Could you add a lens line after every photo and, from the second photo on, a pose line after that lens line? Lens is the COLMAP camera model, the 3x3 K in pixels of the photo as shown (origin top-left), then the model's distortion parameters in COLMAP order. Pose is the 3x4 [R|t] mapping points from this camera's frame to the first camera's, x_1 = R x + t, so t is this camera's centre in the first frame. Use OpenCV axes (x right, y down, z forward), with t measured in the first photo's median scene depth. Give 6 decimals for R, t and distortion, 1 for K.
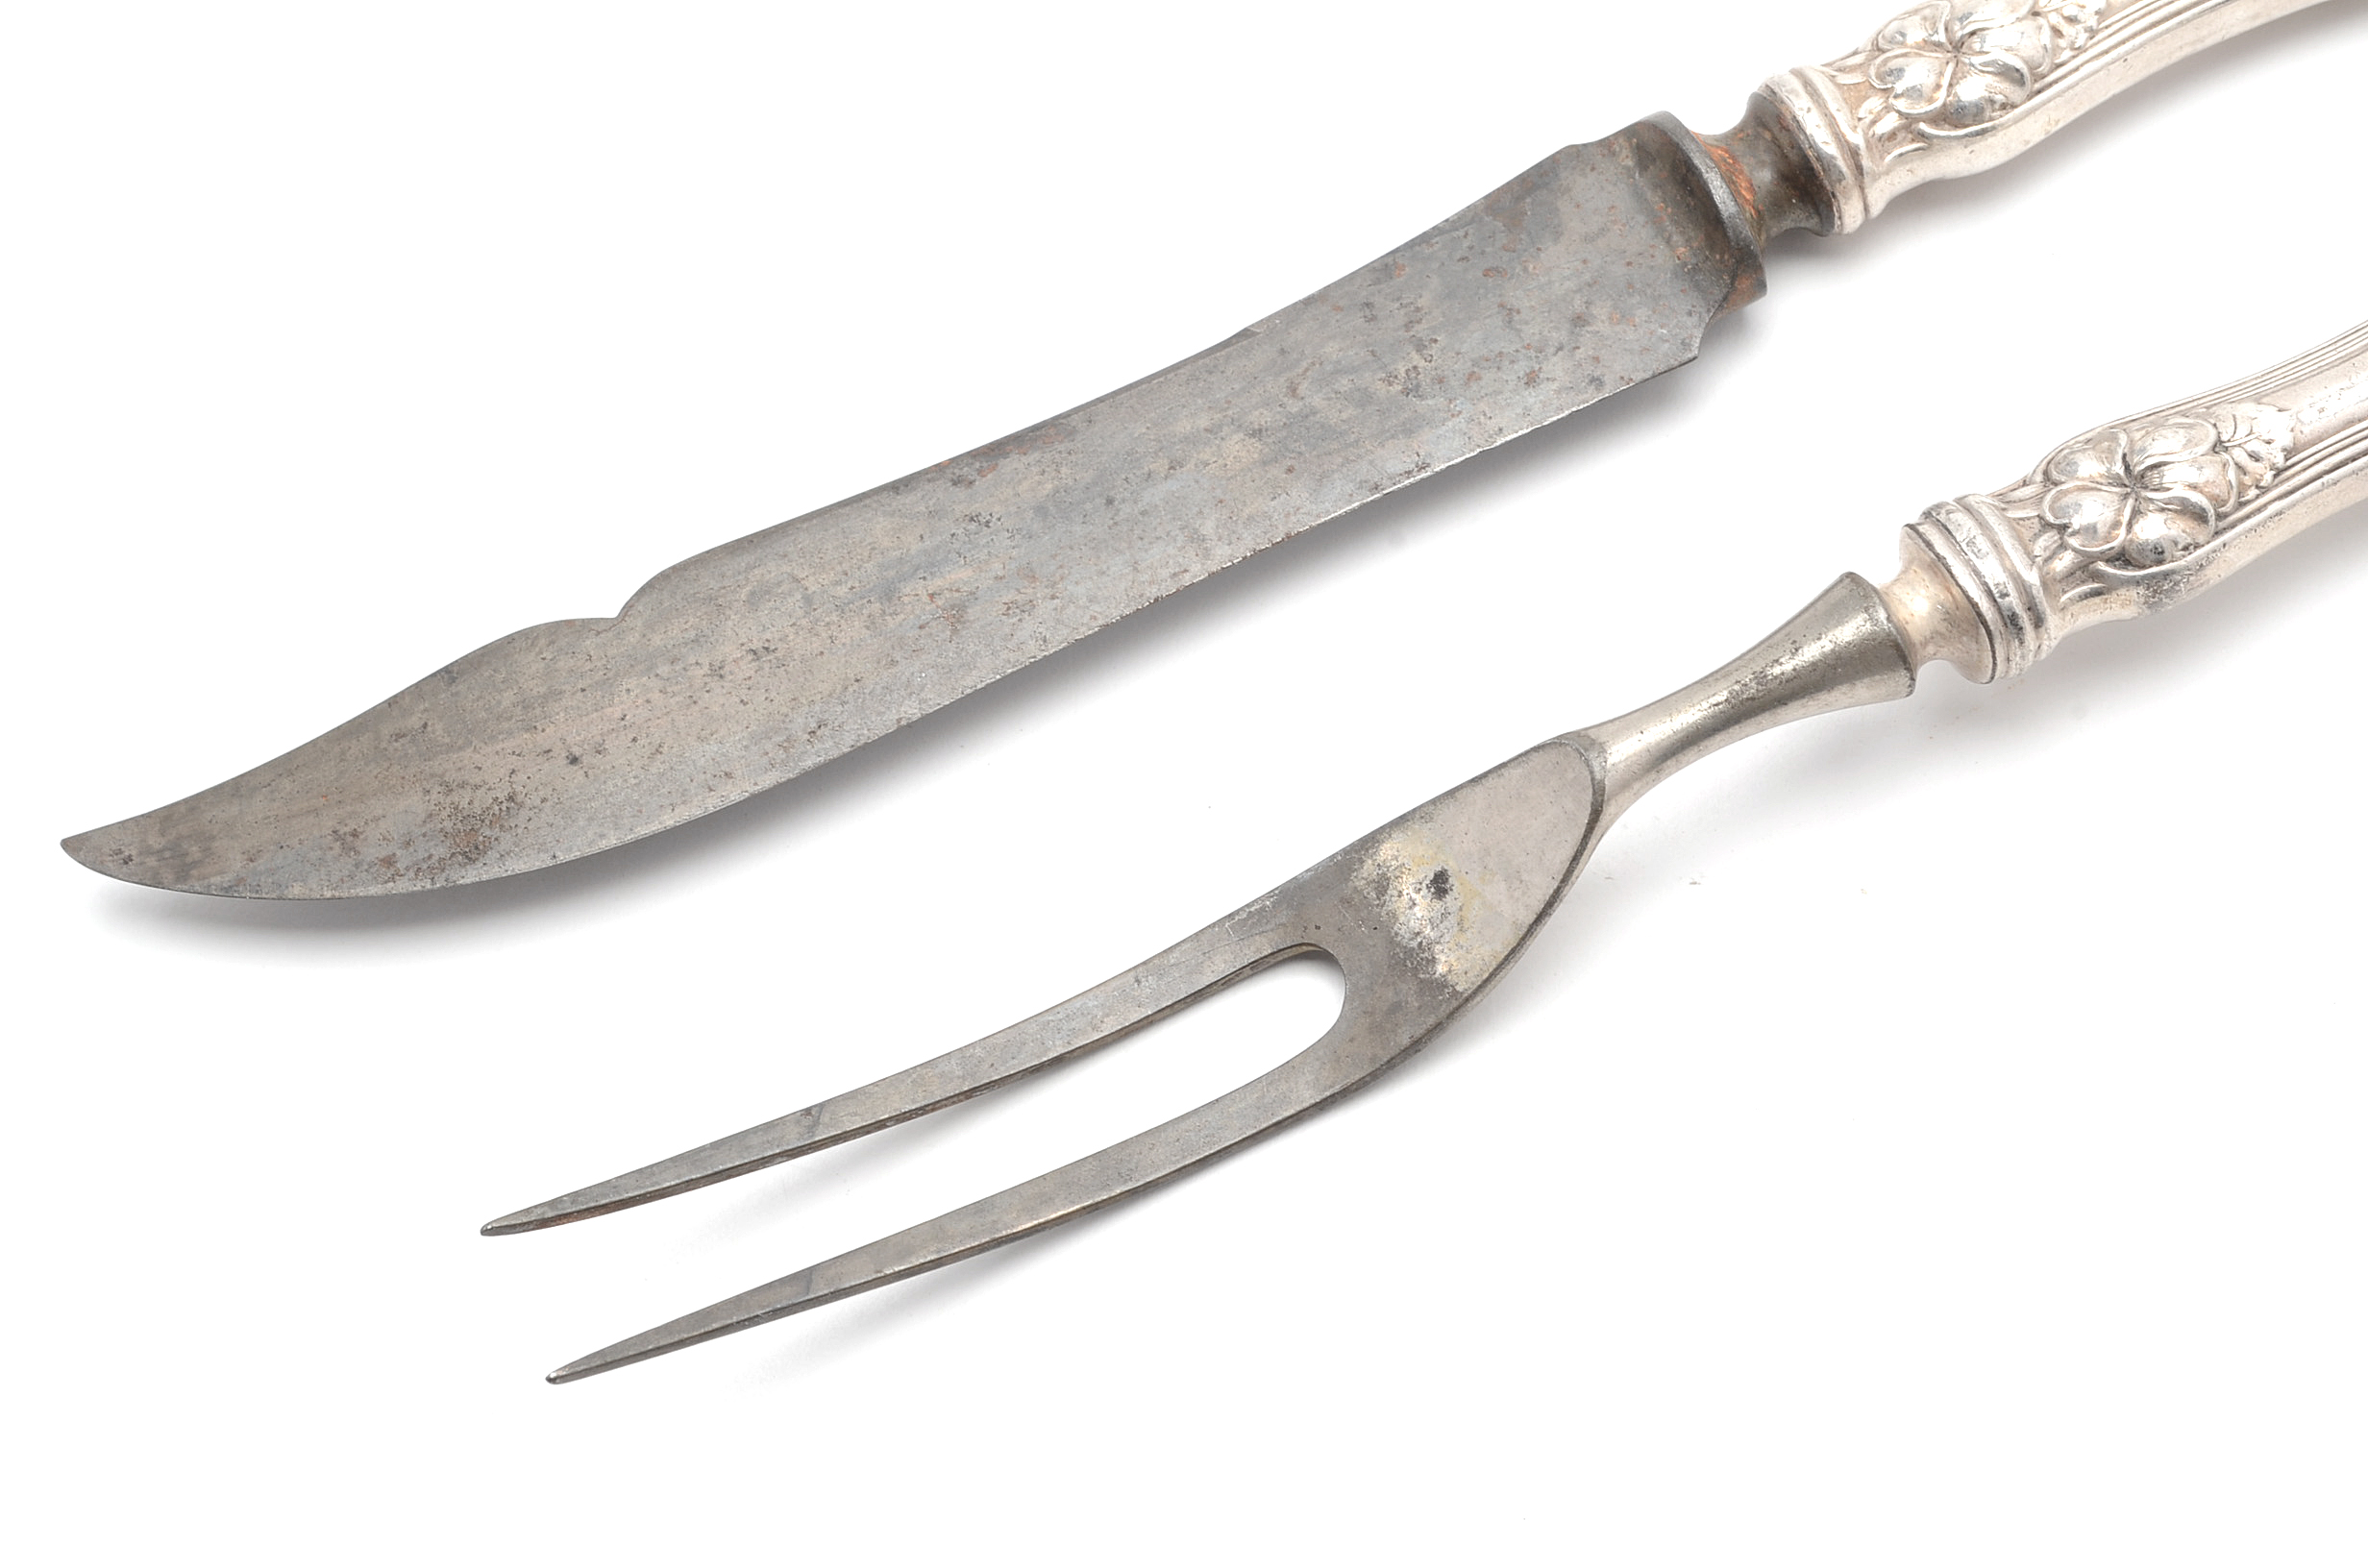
lens RADIAL K [[4851.9, 0, 1150.0], [0, 4851.9, 784.0], [0, 0, 1]] dist [0.008791, 0.085403]
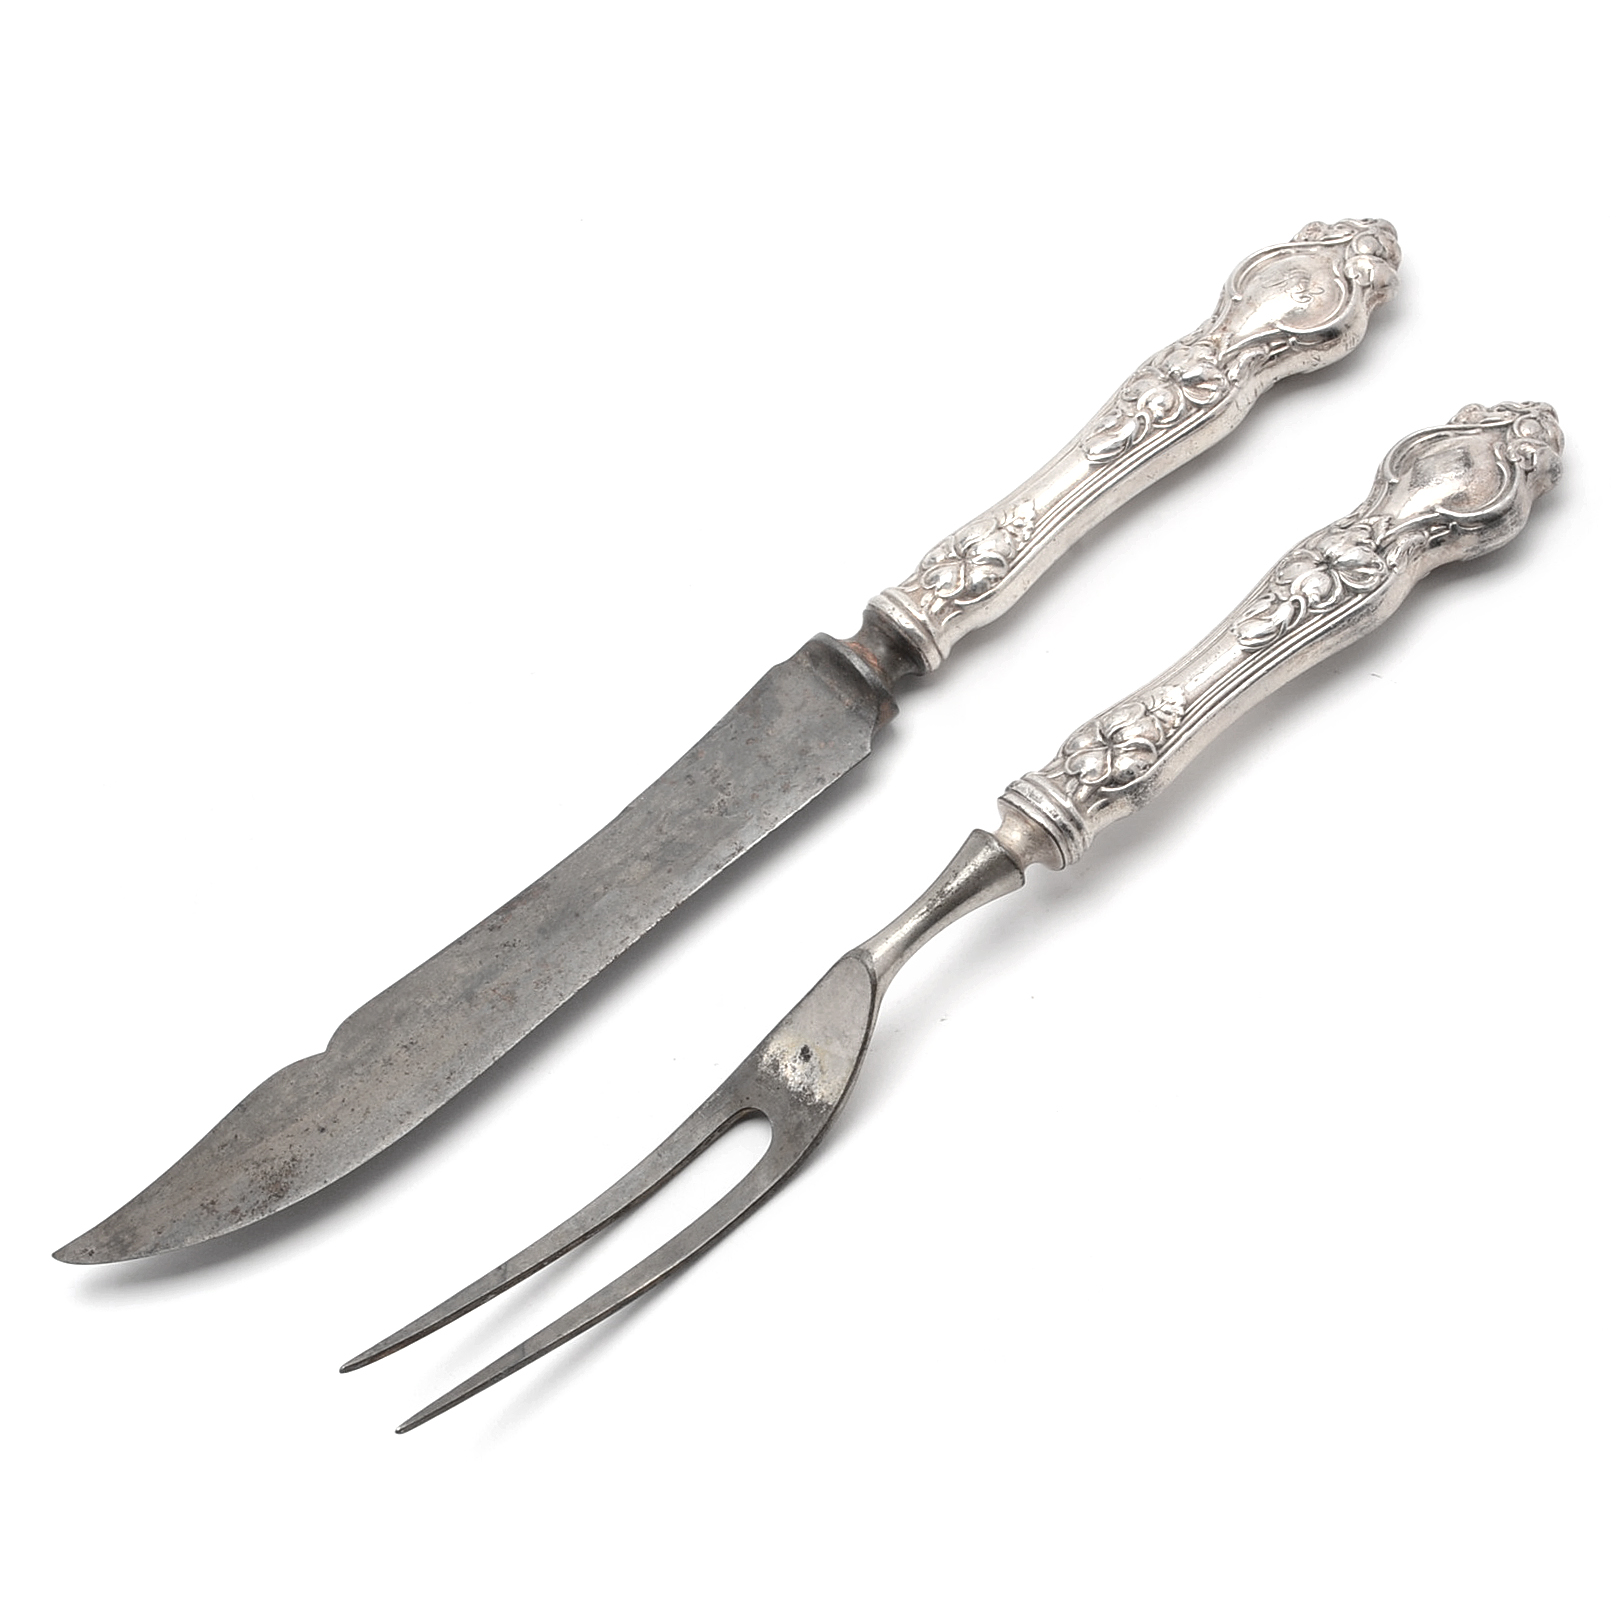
lens RADIAL K [[4023.2, 0, 810.0], [0, 4023.2, 810.0], [0, 0, 1]] dist [-0.034460, -0.165487]
pose [[0.963401, -0.260485, 0.063292, -0.009398], [0.267643, 0.947922, -0.172661, 0.185336], [-0.015021, 0.183281, 0.982946, -0.469135]]
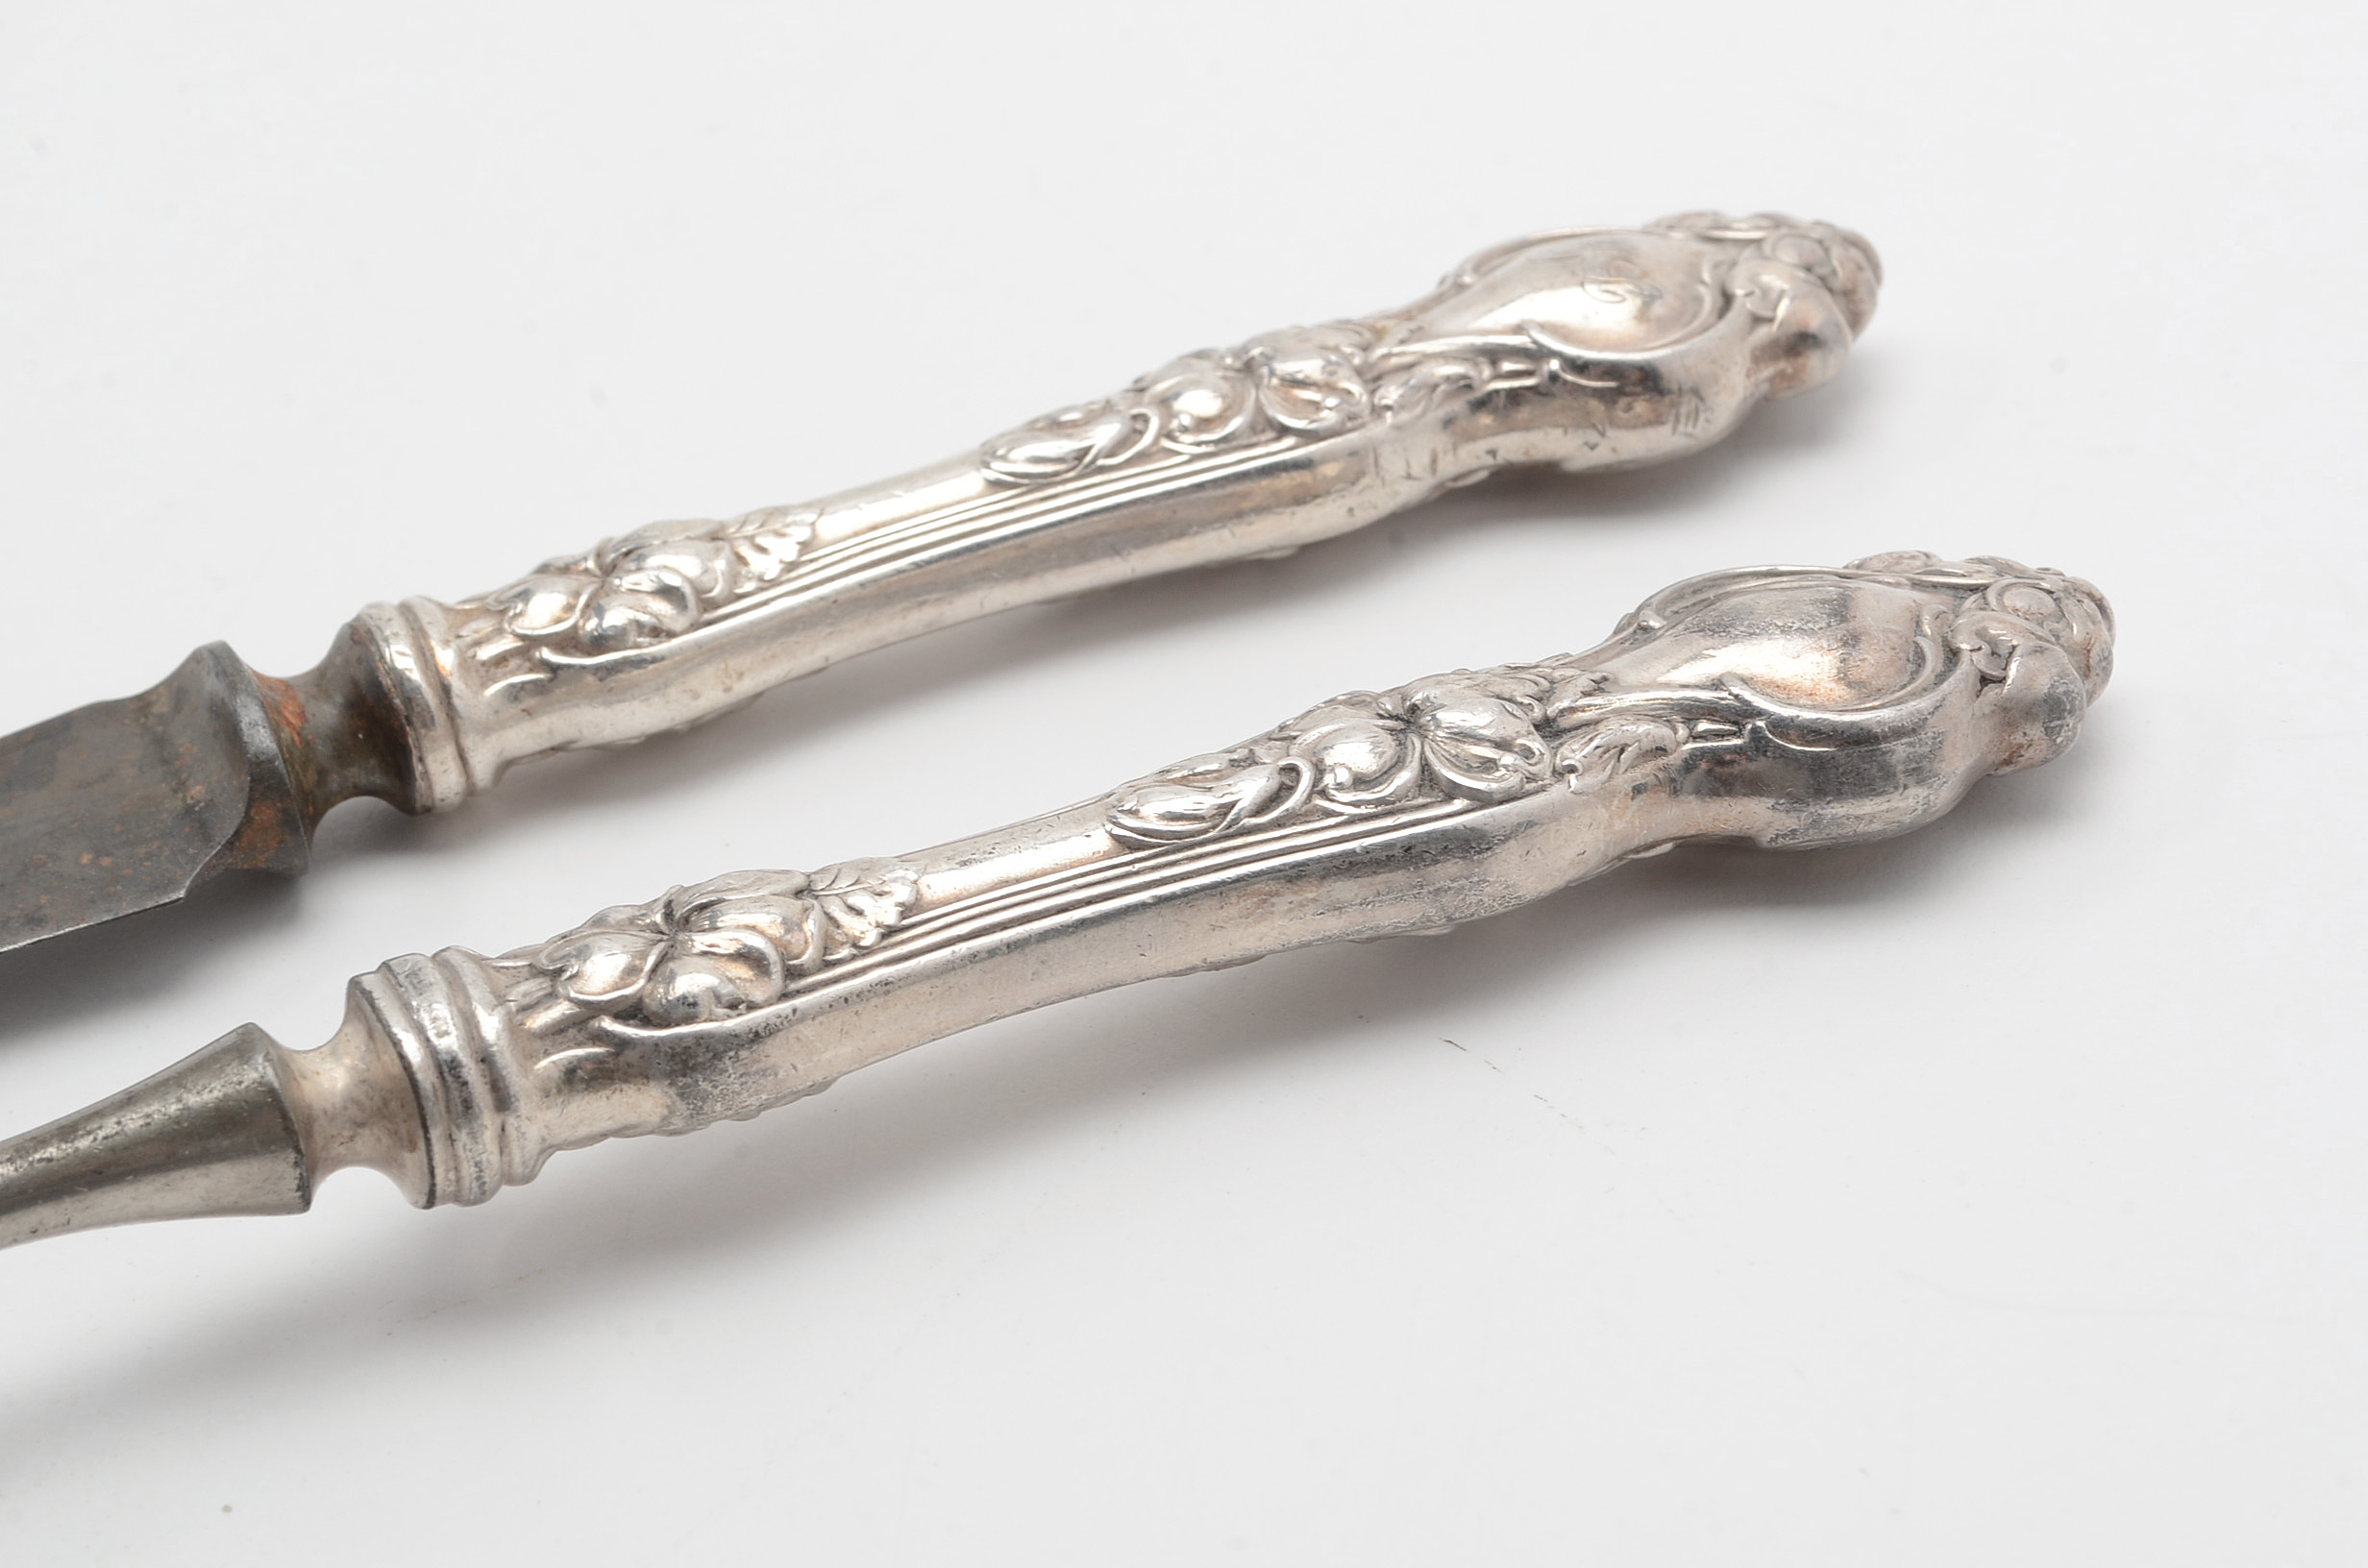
lens RADIAL K [[4851.9, 0, 1150.0], [0, 4851.9, 784.0], [0, 0, 1]] dist [0.008791, 0.085403]
pose [[0.998728, 0.049549, -0.009387, 0.261075], [-0.047802, 0.870804, -0.489301, 0.239549], [-0.016070, 0.489127, 0.872064, 0.370214]]
